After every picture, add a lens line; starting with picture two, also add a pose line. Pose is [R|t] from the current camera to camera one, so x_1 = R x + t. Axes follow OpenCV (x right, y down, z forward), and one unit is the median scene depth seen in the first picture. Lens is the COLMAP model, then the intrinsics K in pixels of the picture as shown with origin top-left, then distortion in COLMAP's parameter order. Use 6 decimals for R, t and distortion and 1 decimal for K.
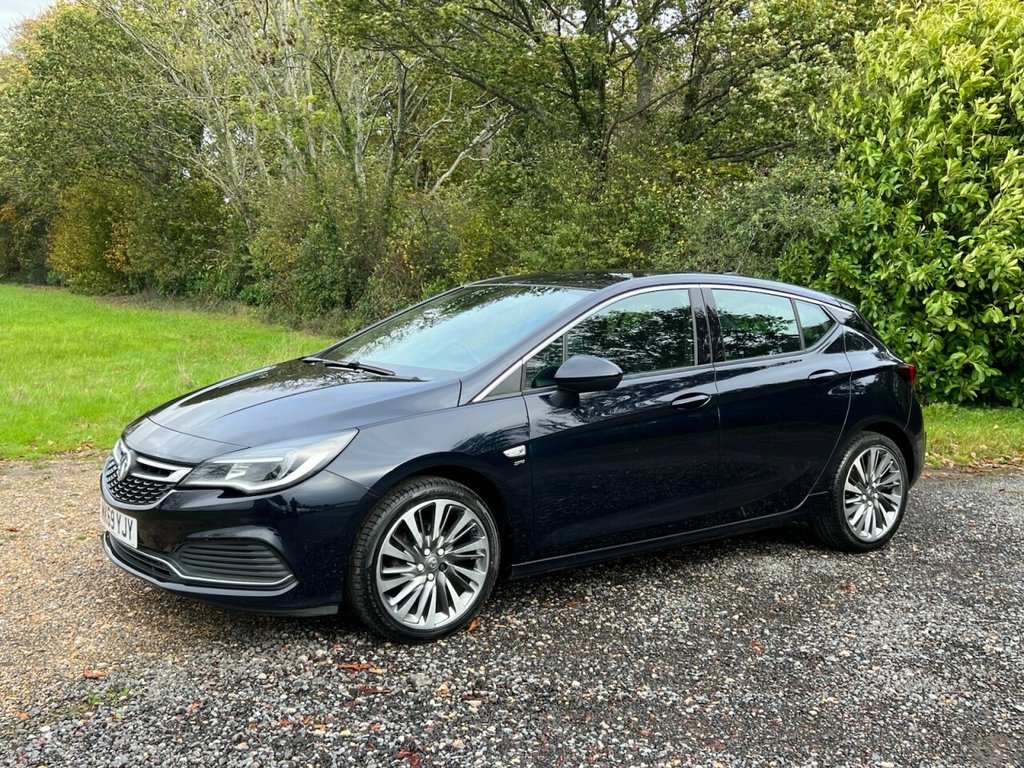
lens RADIAL K [[1092.9, 0, 509.2], [0, 1092.9, 385.1], [0, 0, 1]] dist [0.024364, 0.000000]
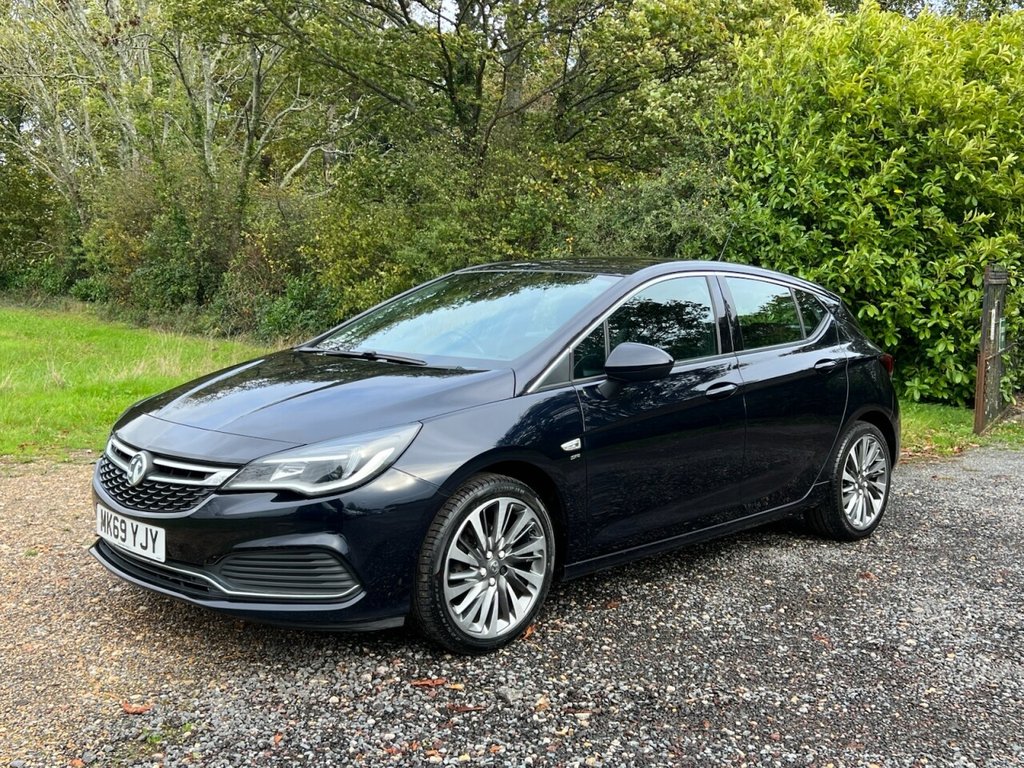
lens RADIAL K [[1092.9, 0, 522.2], [0, 1092.9, 381.8], [0, 0, 1]] dist [0.024364, 0.000000]
pose [[0.984817, -0.007570, 0.173429, -0.201461], [0.008092, 0.999965, -0.002302, 0.008523], [-0.173406, 0.003670, 0.984844, 0.081752]]
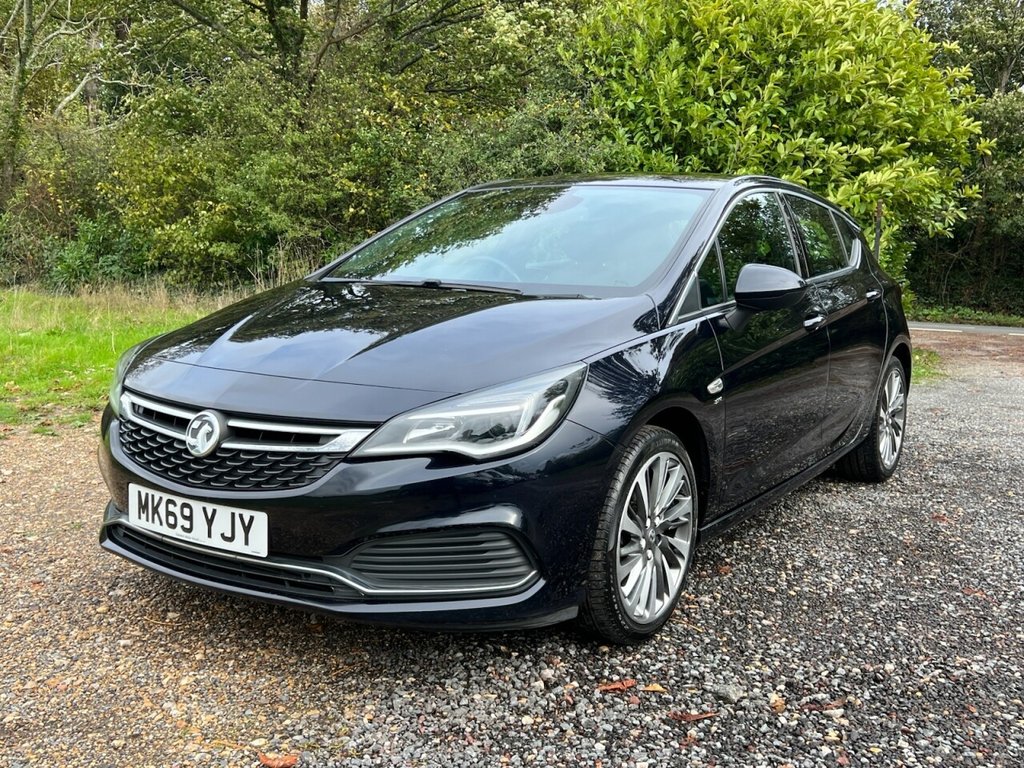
lens RADIAL K [[1092.9, 0, 521.0], [0, 1092.9, 374.4], [0, 0, 1]] dist [0.024364, 0.000000]
pose [[0.923891, -0.042513, 0.380286, -0.428209], [0.029398, 0.998758, 0.040234, 0.017380], [-0.381524, -0.025992, 0.923994, 0.327335]]
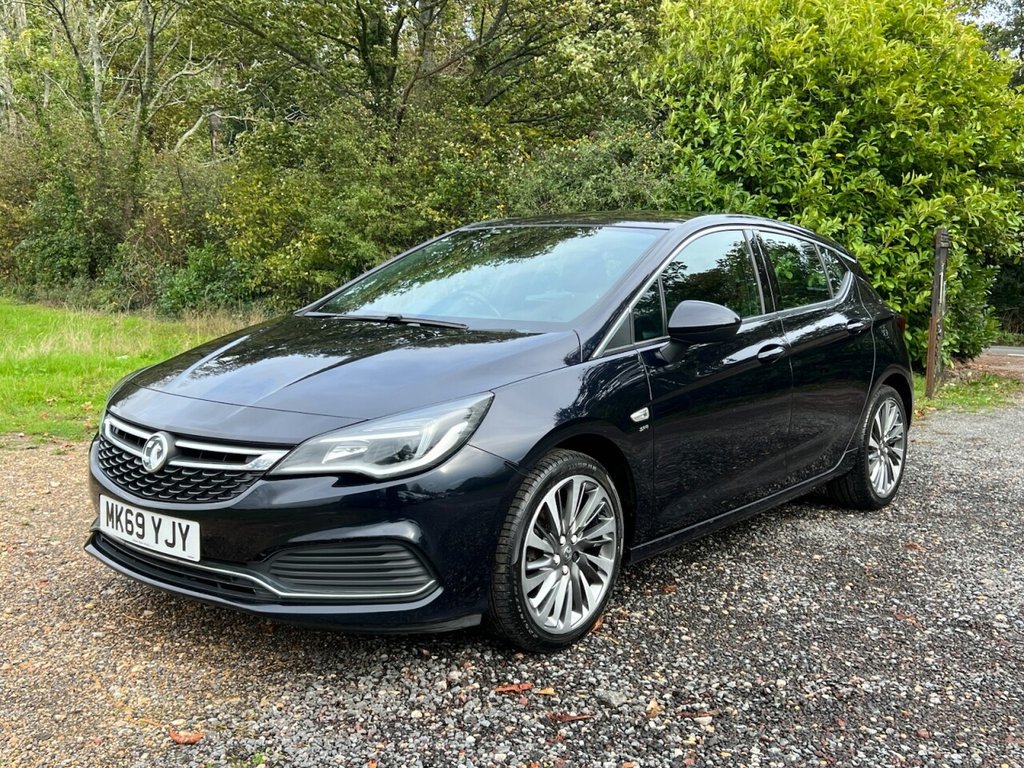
lens RADIAL K [[1092.9, 0, 516.5], [0, 1092.9, 376.3], [0, 0, 1]] dist [0.024364, 0.000000]
pose [[0.962035, -0.028129, 0.271473, -0.319395], [0.024051, 0.999543, 0.018338, 0.013721], [-0.271865, -0.011113, 0.962271, 0.214690]]
